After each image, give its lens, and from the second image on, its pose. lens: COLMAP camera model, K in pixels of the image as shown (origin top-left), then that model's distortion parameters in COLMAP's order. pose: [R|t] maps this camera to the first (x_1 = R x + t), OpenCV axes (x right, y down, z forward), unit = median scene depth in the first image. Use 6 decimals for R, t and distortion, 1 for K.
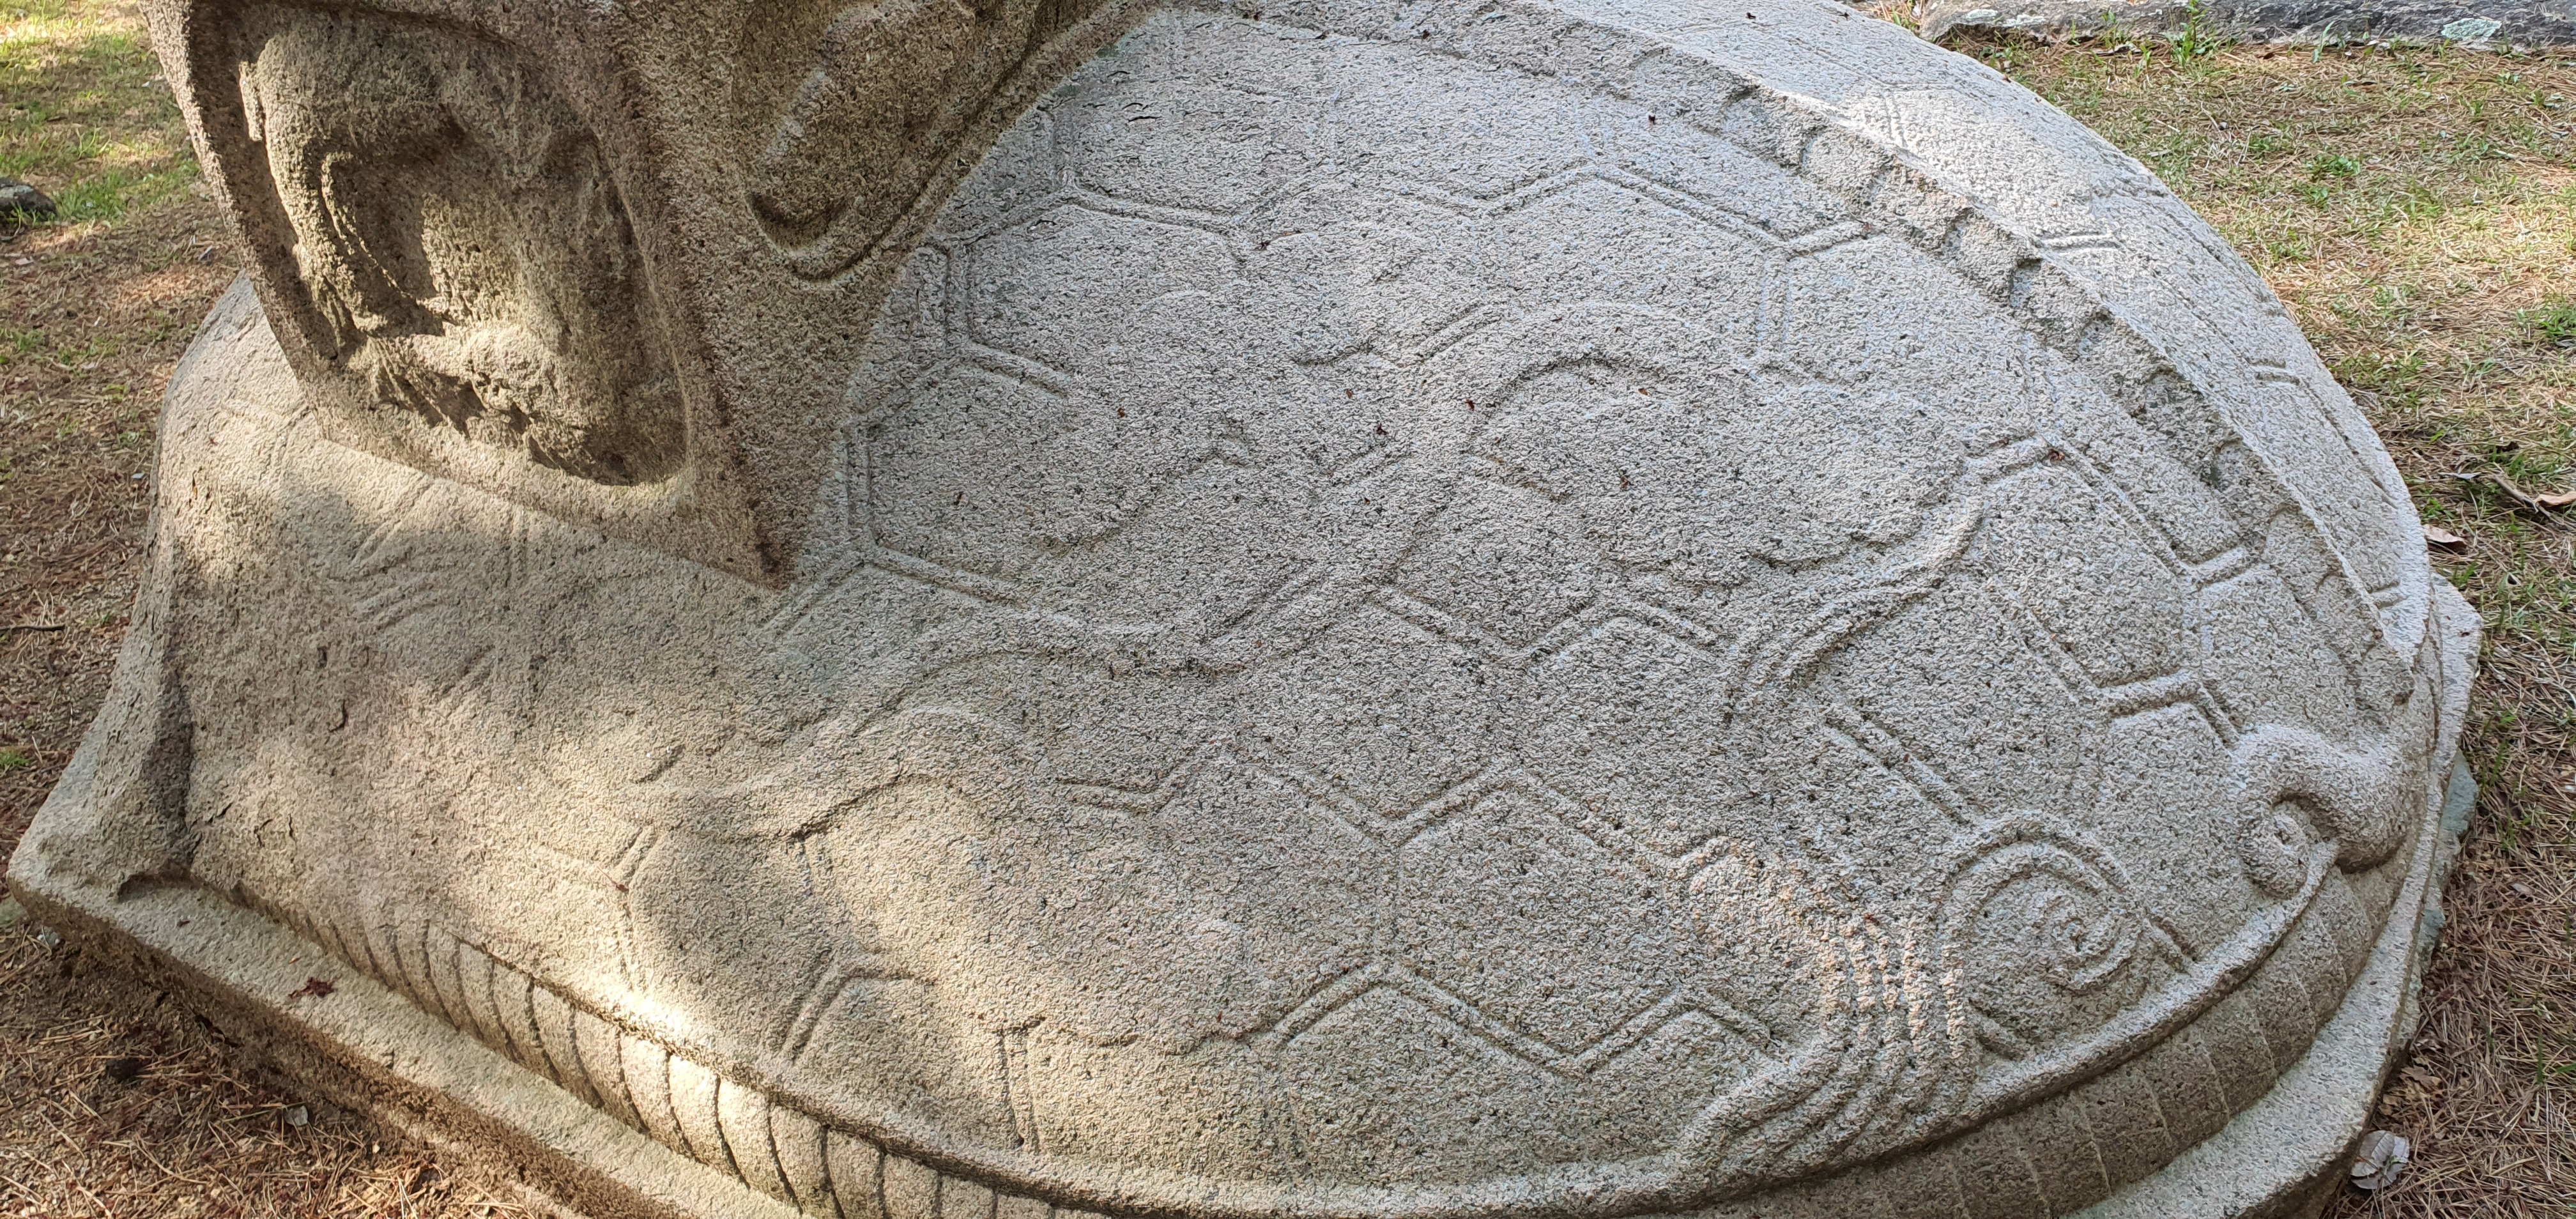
lens RADIAL K [[1942.4, 0, 1303.8], [0, 1942.4, 604.5], [0, 0, 1]] dist [0.070846, -0.127471]
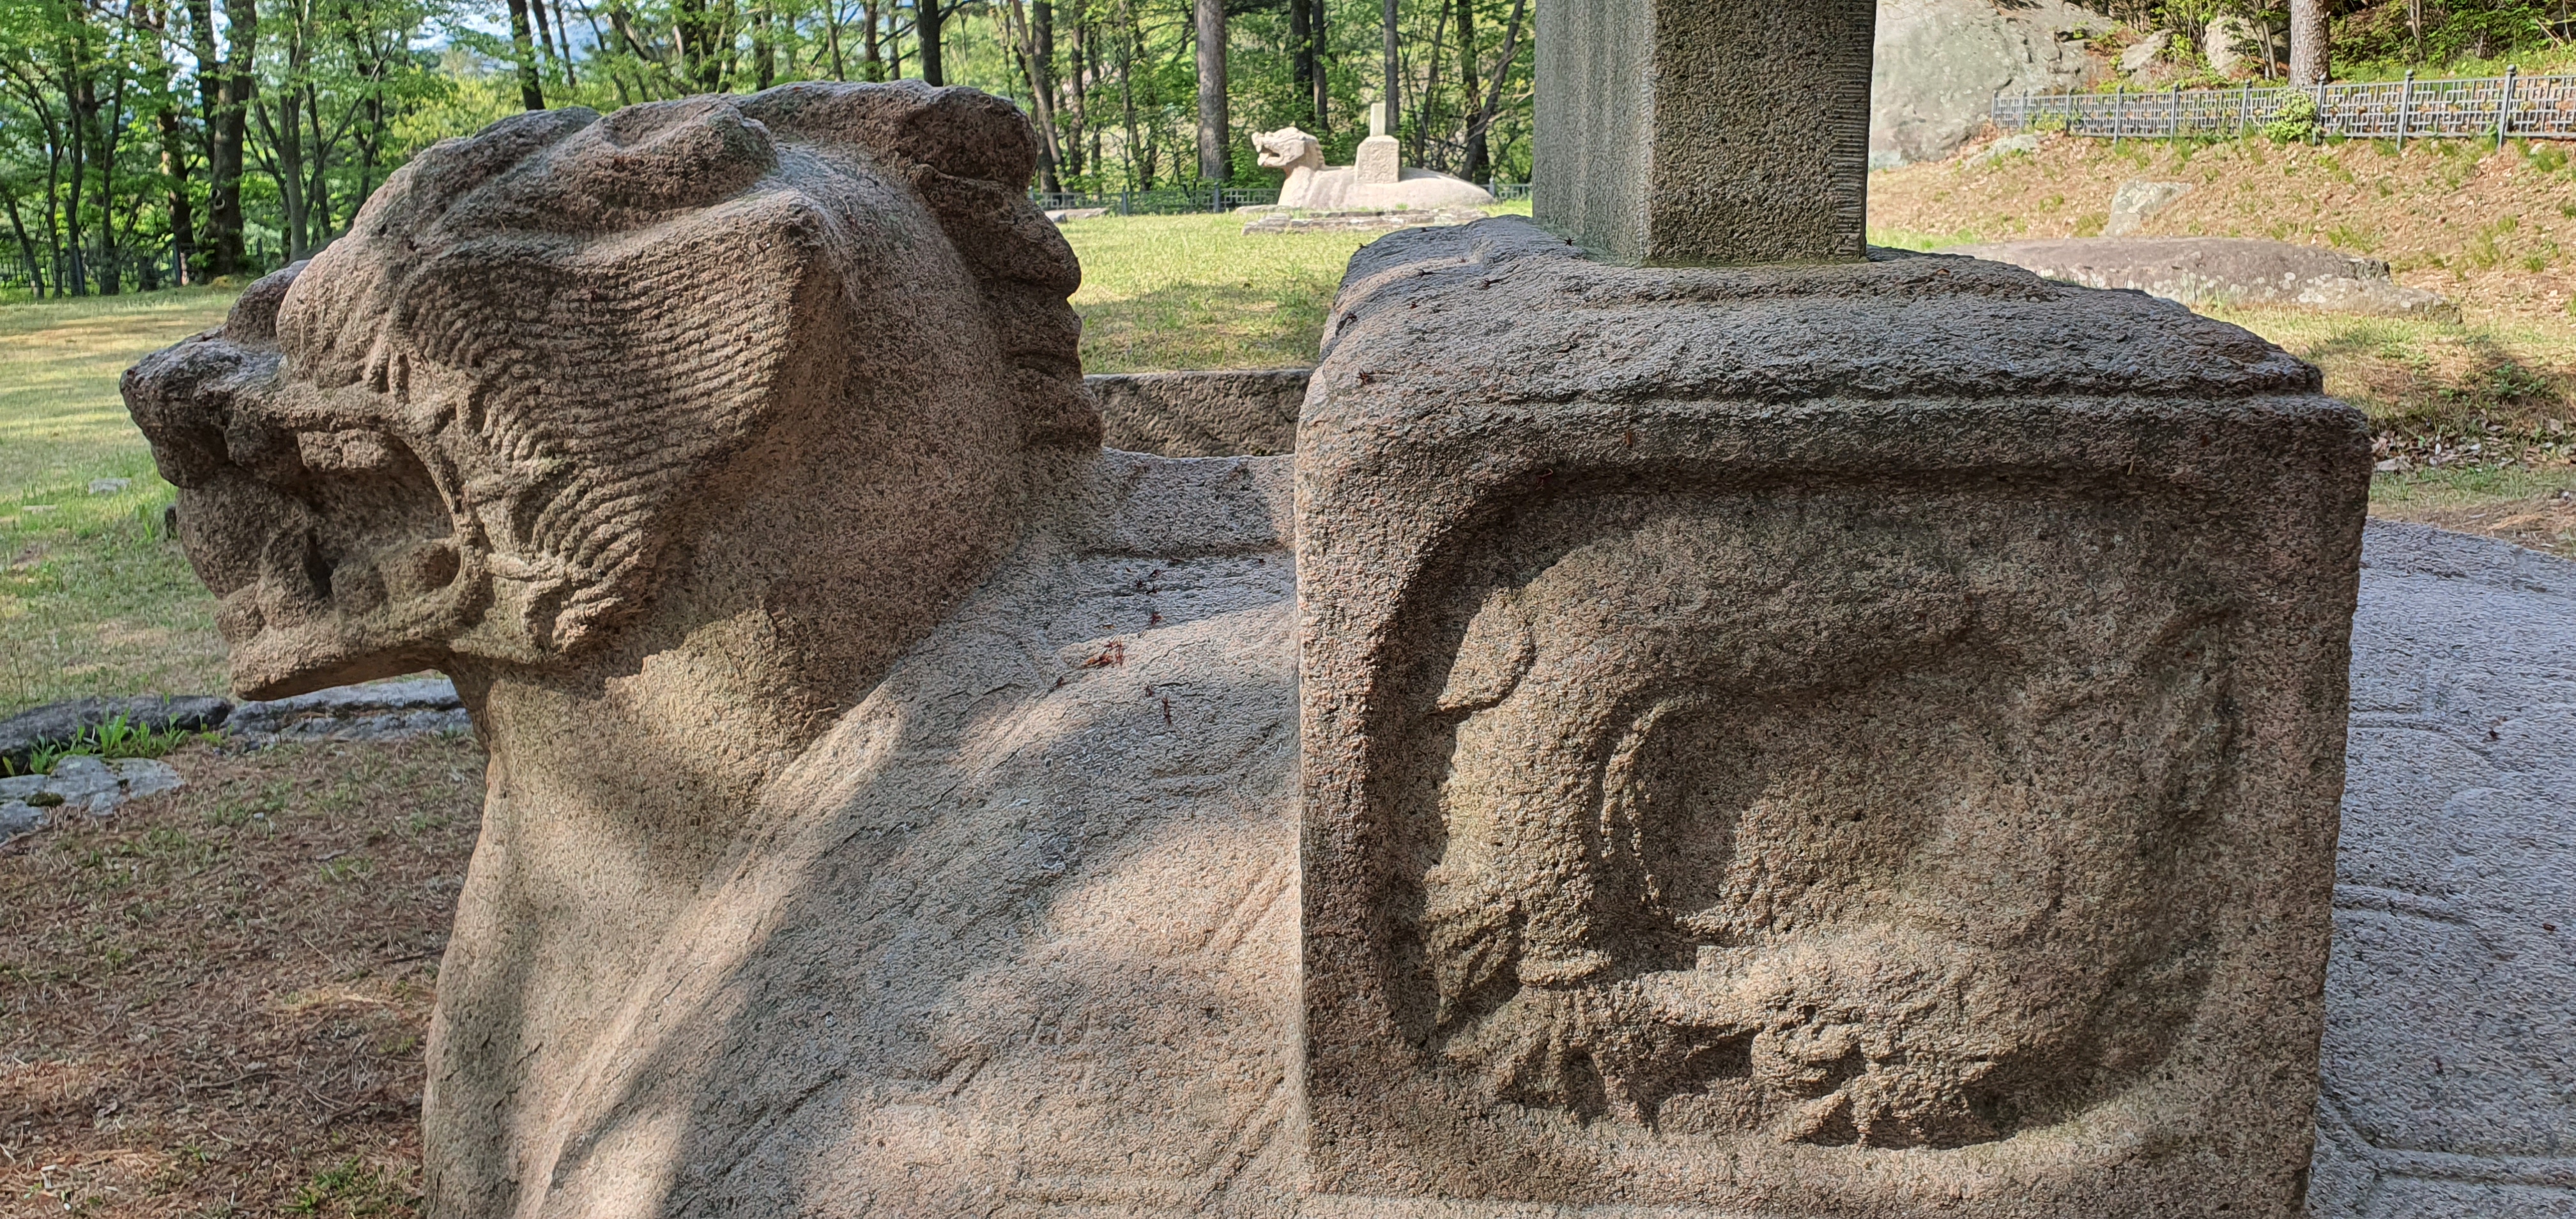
lens RADIAL K [[2002.5, 0, 1321.9], [0, 2002.5, 612.2], [0, 0, 1]] dist [0.090136, -0.153500]
pose [[0.873919, -0.041699, 0.484279, -0.982767], [0.216546, 0.925380, -0.311095, -0.069040], [-0.435170, 0.376741, 0.817737, 0.489853]]
